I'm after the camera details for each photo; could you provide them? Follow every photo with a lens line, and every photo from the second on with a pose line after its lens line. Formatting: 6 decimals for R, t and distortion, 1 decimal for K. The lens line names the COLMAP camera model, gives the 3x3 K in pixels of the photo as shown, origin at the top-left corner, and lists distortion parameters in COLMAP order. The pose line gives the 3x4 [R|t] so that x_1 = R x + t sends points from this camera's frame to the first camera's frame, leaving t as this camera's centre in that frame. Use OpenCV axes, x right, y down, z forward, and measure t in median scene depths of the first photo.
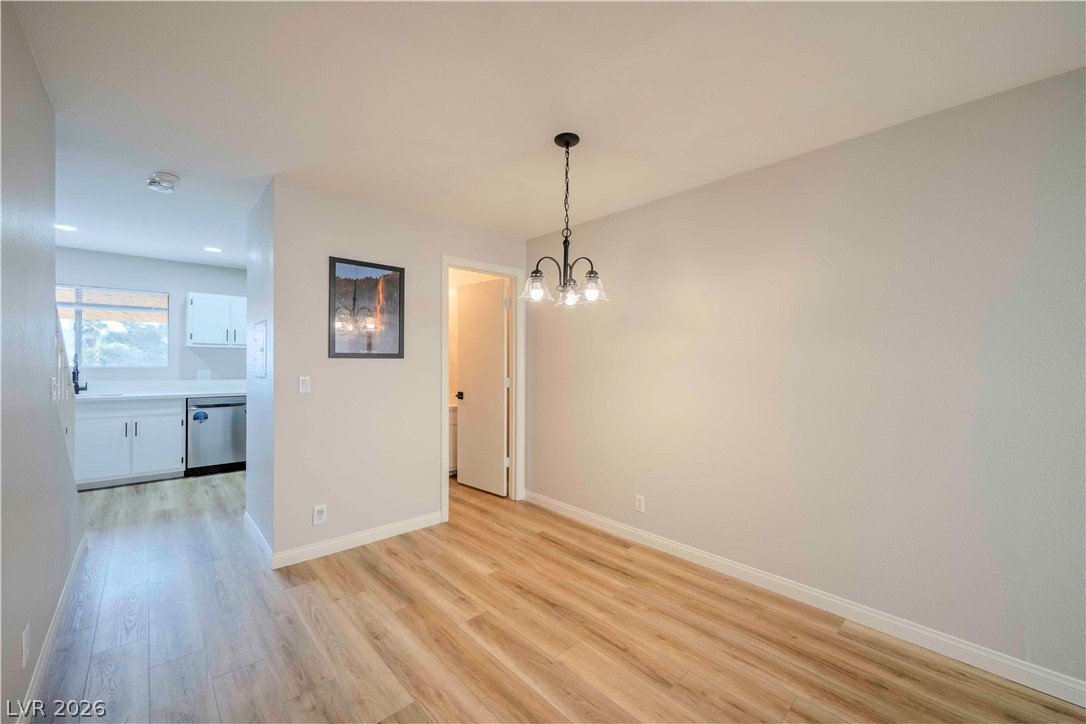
lens RADIAL K [[428.8, 0, 544.5], [0, 428.8, 362.2], [0, 0, 1]] dist [-0.002275, -0.000244]
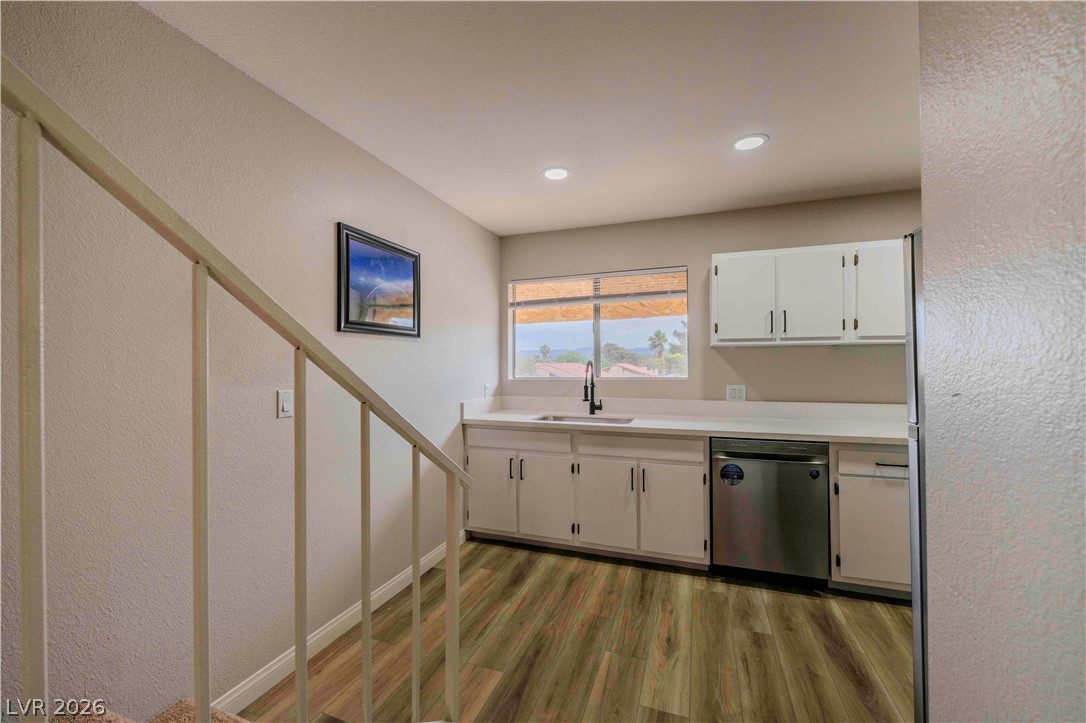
lens RADIAL K [[428.8, 0, 544.5], [0, 428.8, 361.7], [0, 0, 1]] dist [-0.002275, -0.000244]
pose [[0.463247, -0.018034, -0.886046, -0.434751], [0.006866, 0.999836, -0.016760, -0.006615], [0.886203, 0.001680, 0.463295, 0.544155]]
